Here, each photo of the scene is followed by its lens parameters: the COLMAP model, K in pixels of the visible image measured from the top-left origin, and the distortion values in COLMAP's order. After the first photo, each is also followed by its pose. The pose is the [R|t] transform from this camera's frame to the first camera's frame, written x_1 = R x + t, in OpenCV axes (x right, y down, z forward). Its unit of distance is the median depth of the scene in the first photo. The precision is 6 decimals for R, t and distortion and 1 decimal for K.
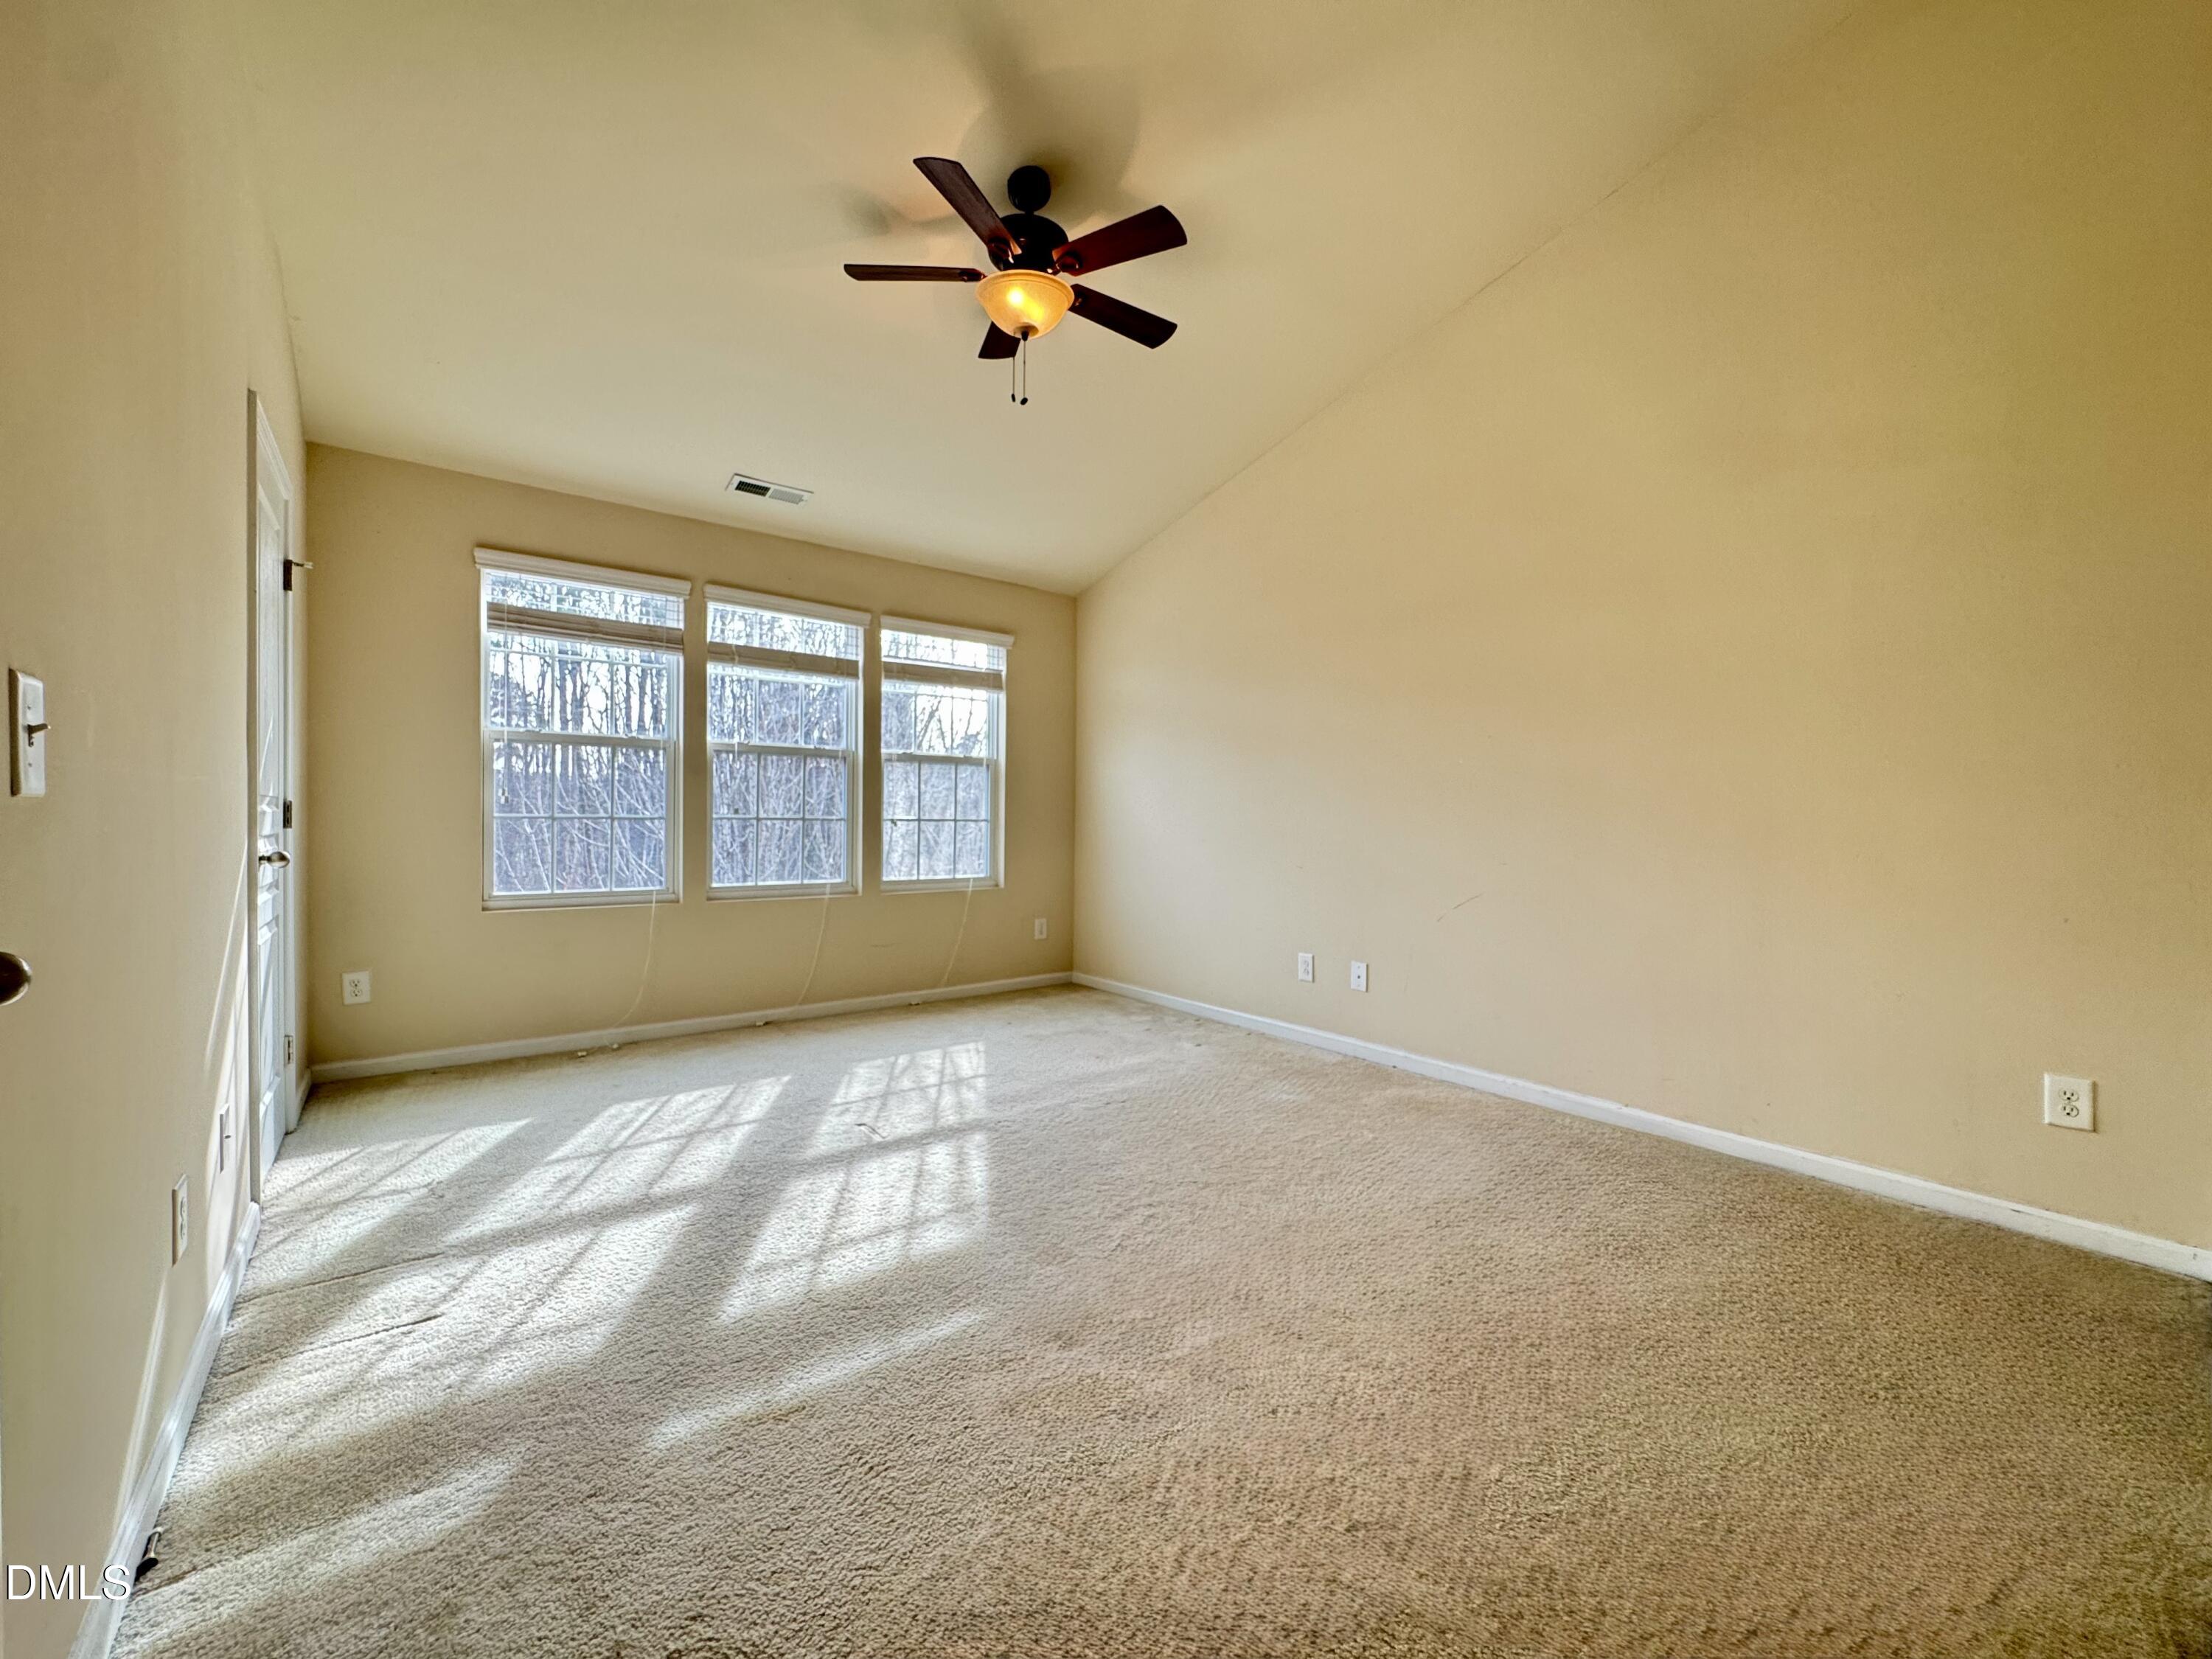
lens RADIAL K [[889.2, 0, 1106.0], [0, 889.2, 829.5], [0, 0, 1]] dist [-0.001680, 0.000316]
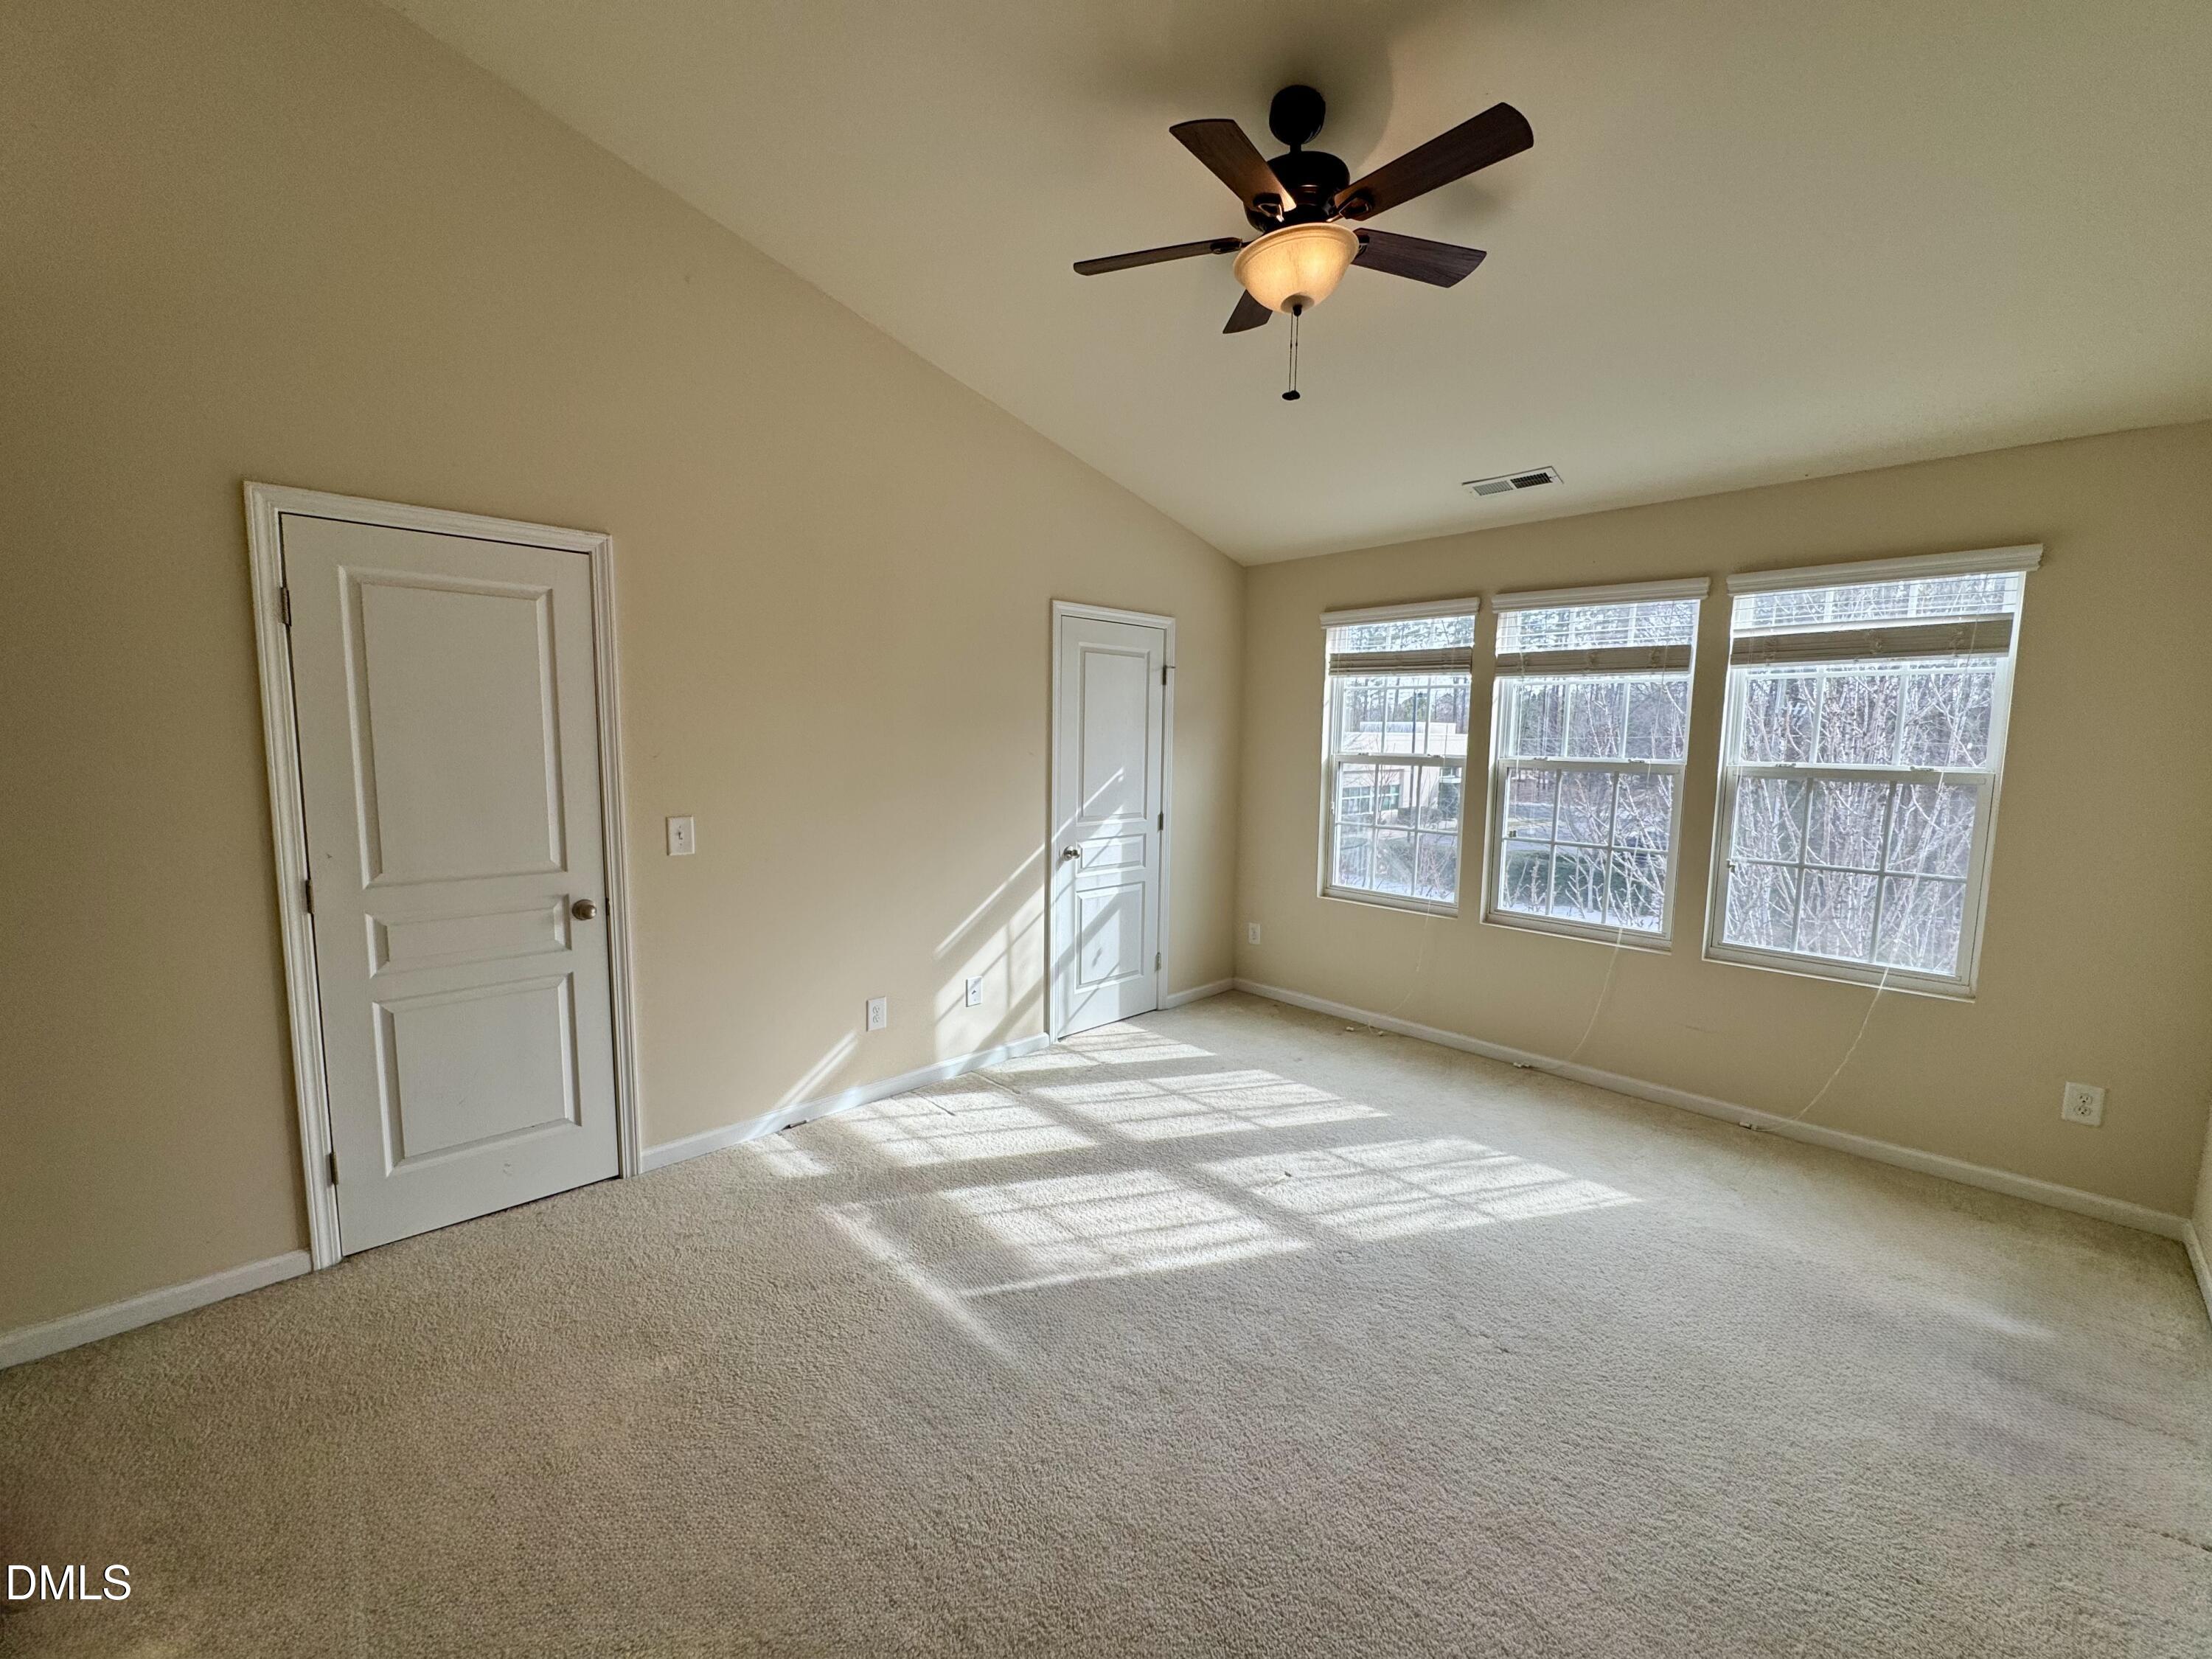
lens RADIAL K [[889.2, 0, 1106.0], [0, 889.2, 829.5], [0, 0, 1]] dist [-0.001680, 0.000316]
pose [[0.096448, 0.097610, -0.990540, 0.636293], [-0.025254, 0.995099, 0.095601, -0.142017], [0.995018, 0.015794, 0.098441, 0.660496]]
